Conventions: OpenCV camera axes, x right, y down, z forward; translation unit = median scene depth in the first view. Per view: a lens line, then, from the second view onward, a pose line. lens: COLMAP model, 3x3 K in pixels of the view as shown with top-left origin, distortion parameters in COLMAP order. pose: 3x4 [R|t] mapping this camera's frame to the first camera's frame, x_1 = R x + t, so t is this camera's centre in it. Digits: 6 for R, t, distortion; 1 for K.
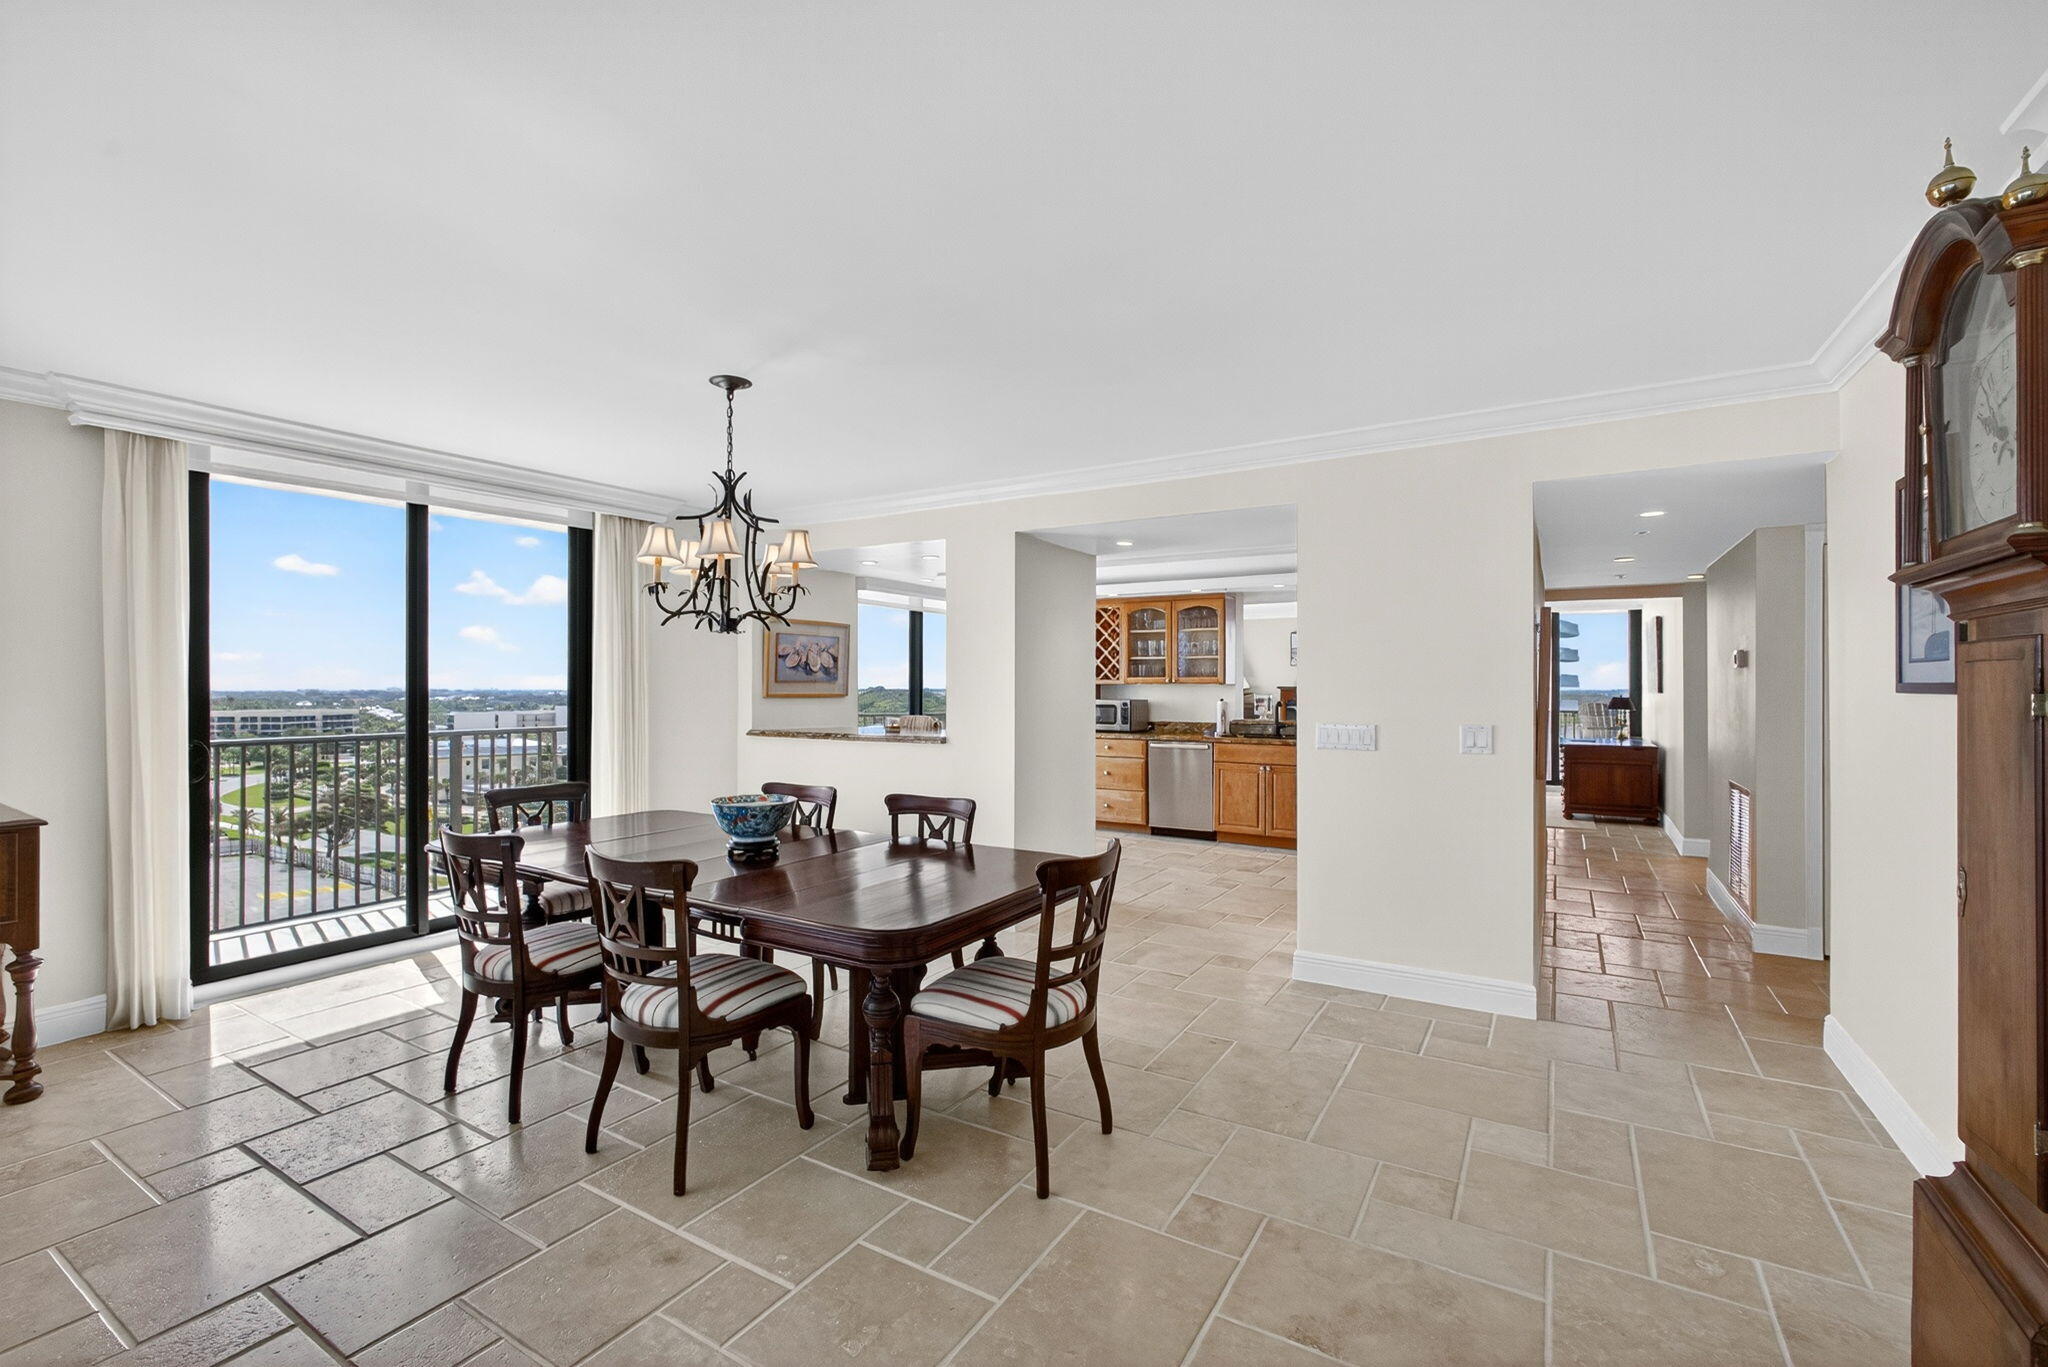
lens RADIAL K [[879.9, 0, 1024.0], [0, 879.9, 683.5], [0, 0, 1]] dist [0.001624, 0.000142]
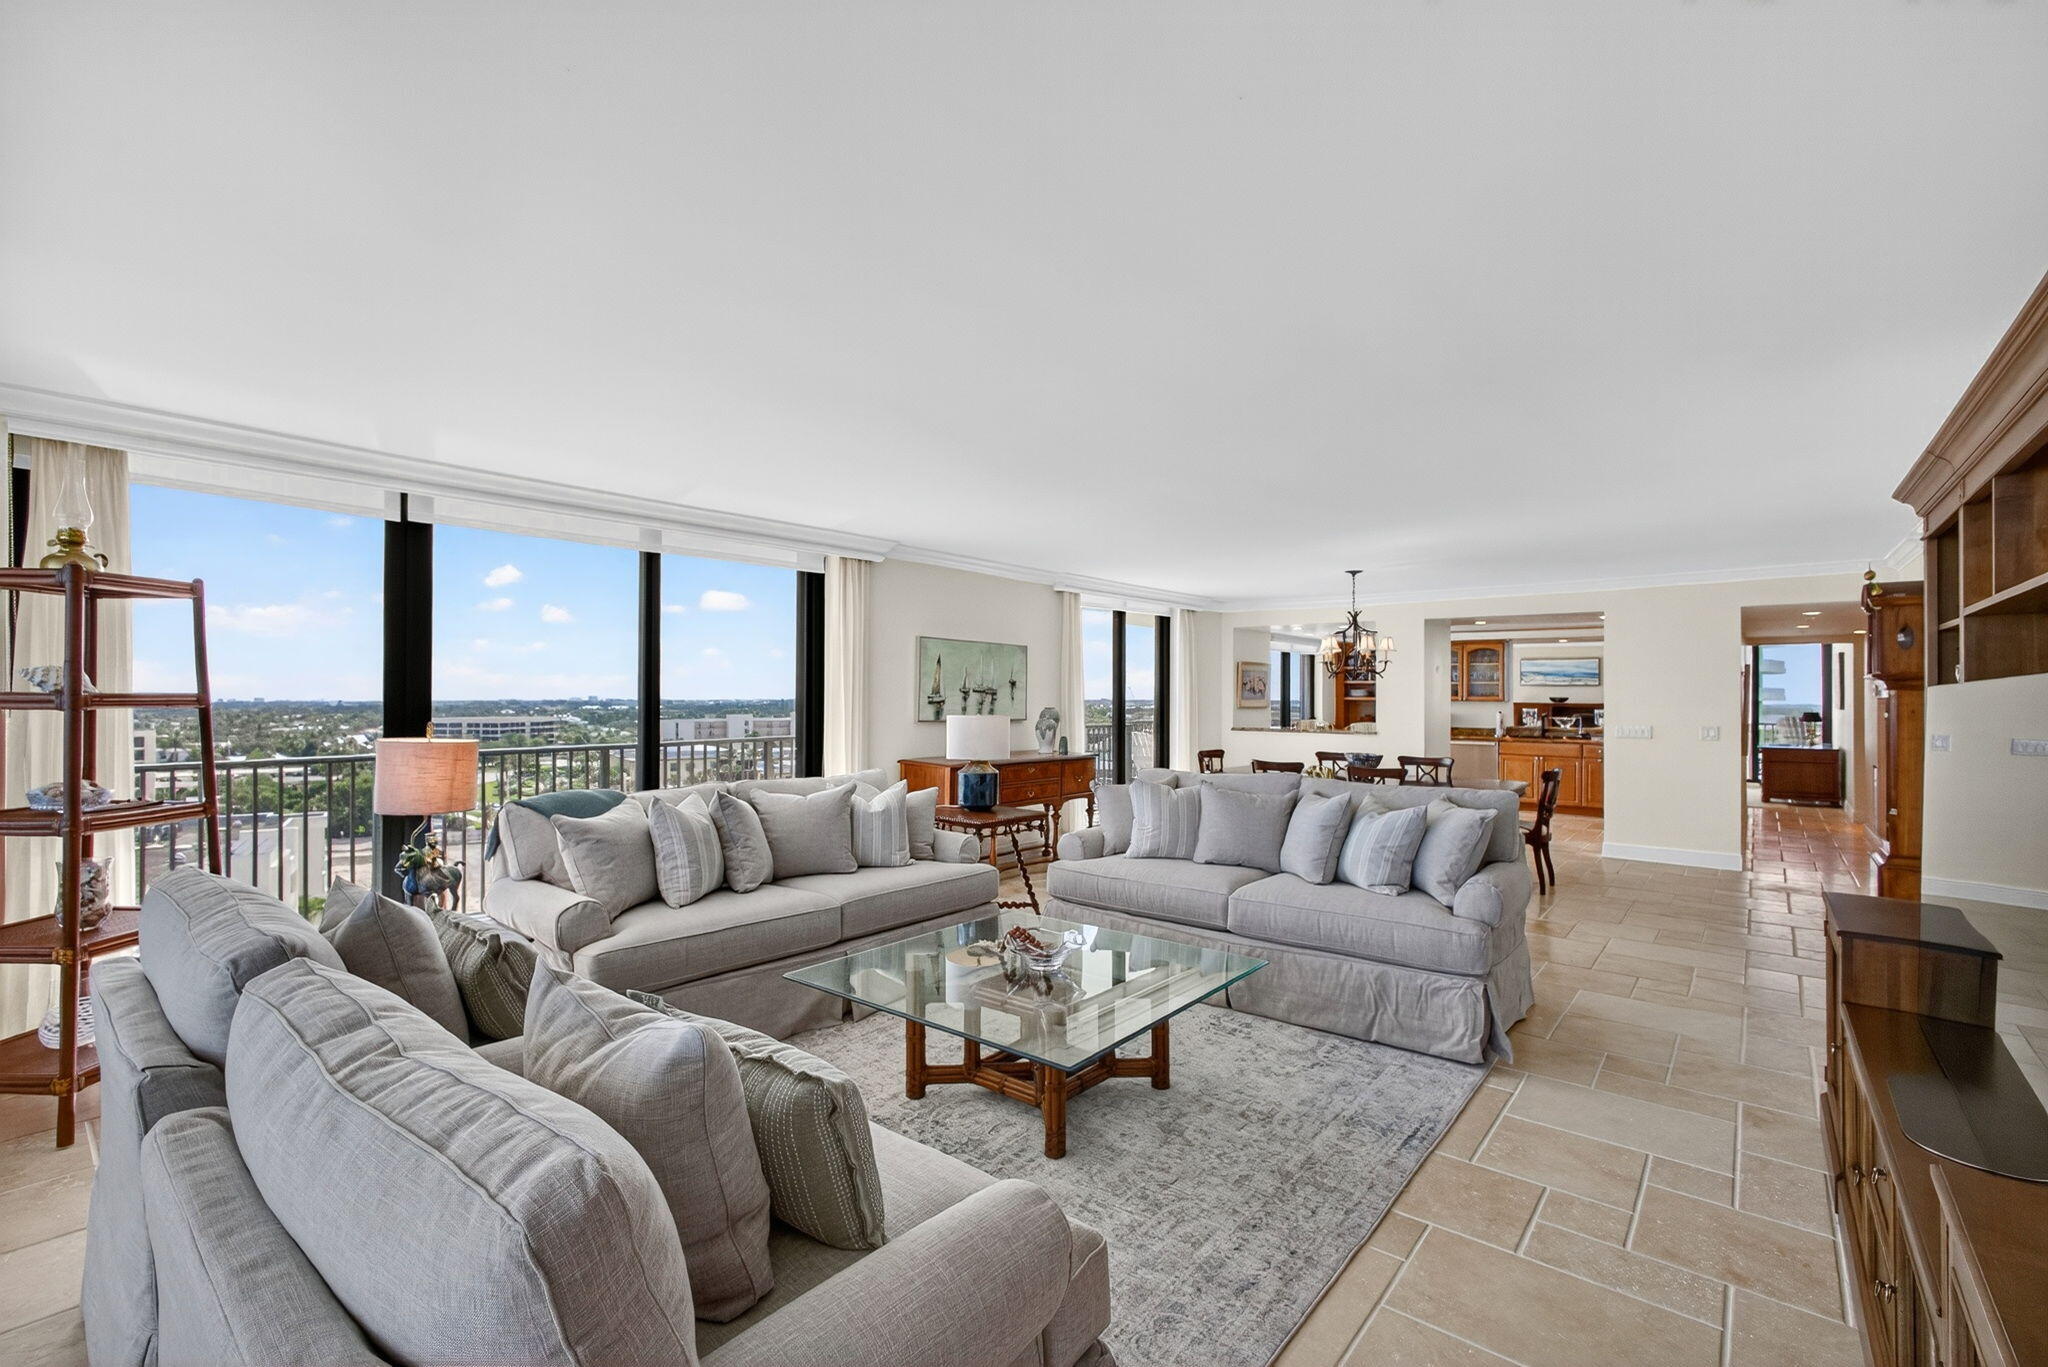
lens RADIAL K [[893.9, 0, 1012.1], [0, 893.9, 714.0], [0, 0, 1]] dist [0.001980, 0.000170]
pose [[0.988781, 0.006645, -0.149222, -0.279935], [-0.003499, 0.999766, 0.021335, -0.005811], [0.149329, -0.020573, 0.988573, -0.460806]]
